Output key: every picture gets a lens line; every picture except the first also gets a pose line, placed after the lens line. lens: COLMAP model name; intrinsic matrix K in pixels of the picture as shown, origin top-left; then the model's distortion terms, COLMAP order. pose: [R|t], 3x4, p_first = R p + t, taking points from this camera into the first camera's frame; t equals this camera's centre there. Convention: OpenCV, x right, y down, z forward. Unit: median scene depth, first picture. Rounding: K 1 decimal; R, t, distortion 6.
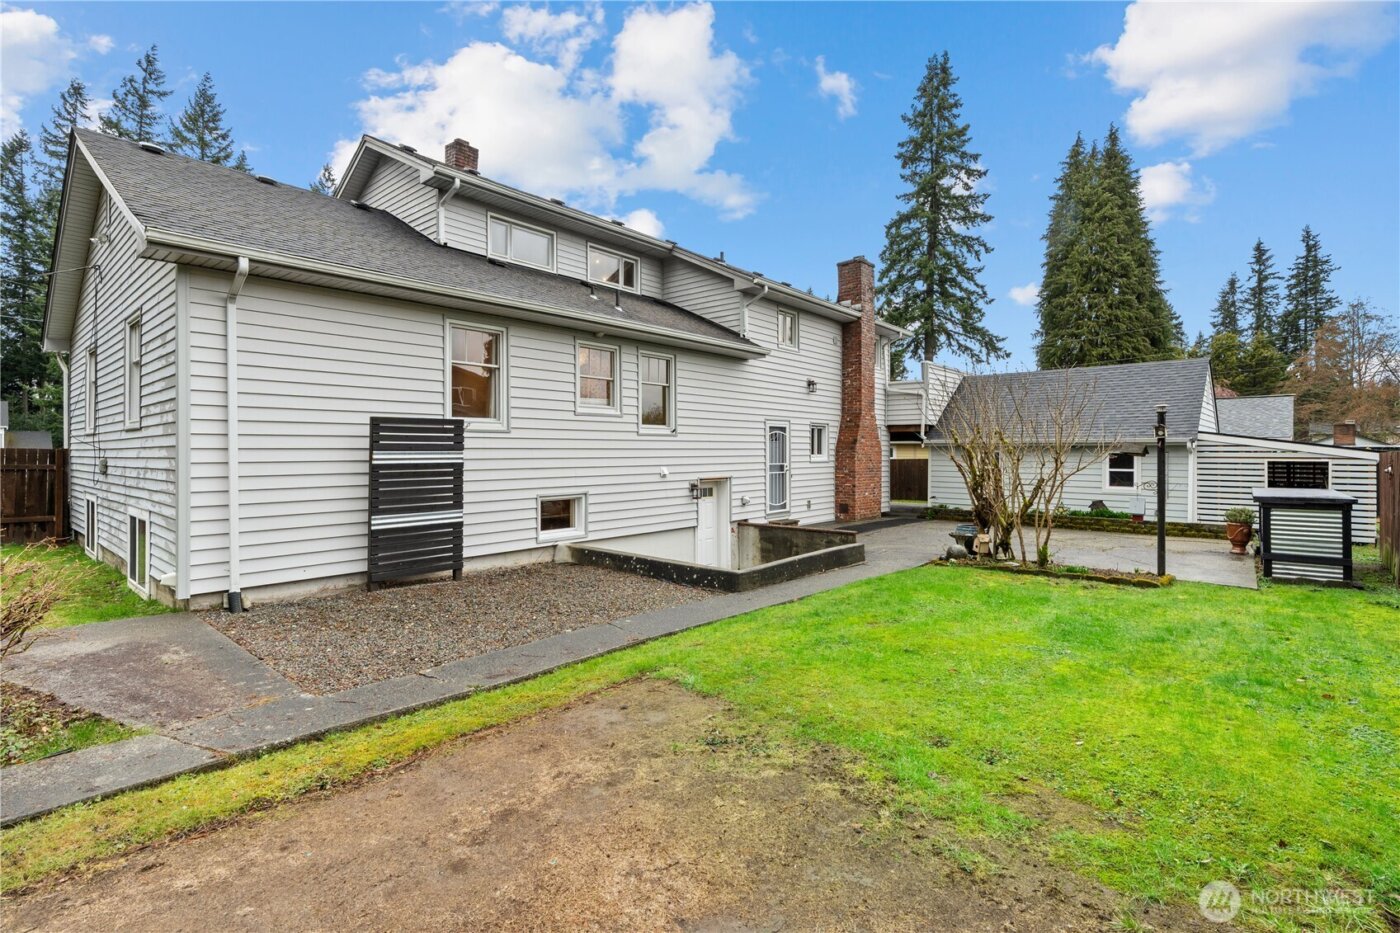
lens RADIAL K [[651.1, 0, 701.5], [0, 651.1, 444.9], [0, 0, 1]] dist [-0.001871, -0.000393]
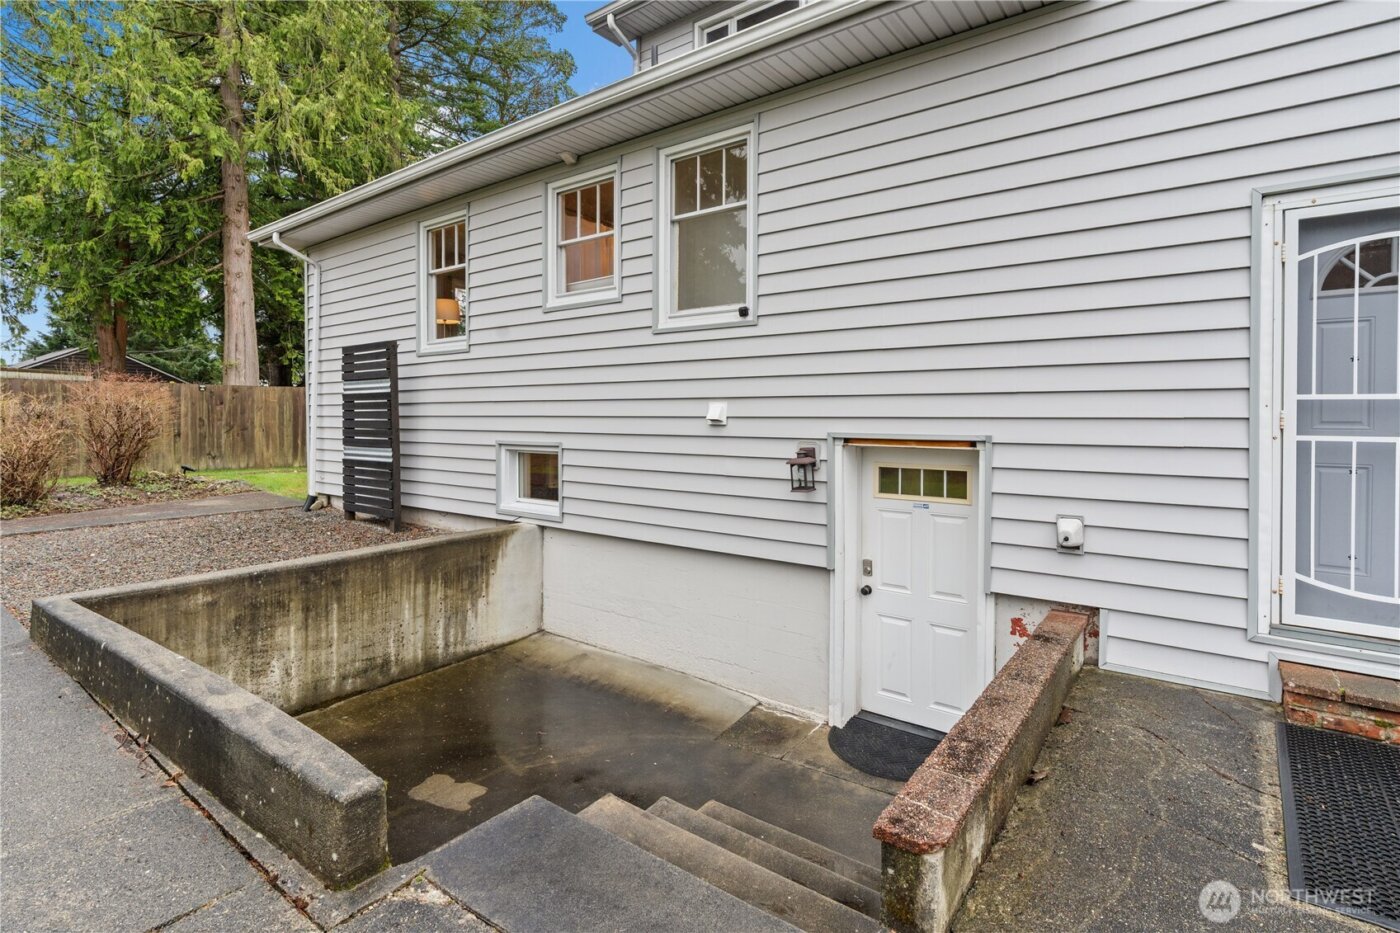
lens RADIAL K [[703.8, 0, 700.1], [0, 703.8, 415.9], [0, 0, 1]] dist [-0.000921, -0.000175]
pose [[0.053092, 0.010255, -0.998537, 0.397903], [0.013586, 0.999847, 0.010991, 0.037617], [0.998497, -0.014150, 0.052945, 0.964211]]
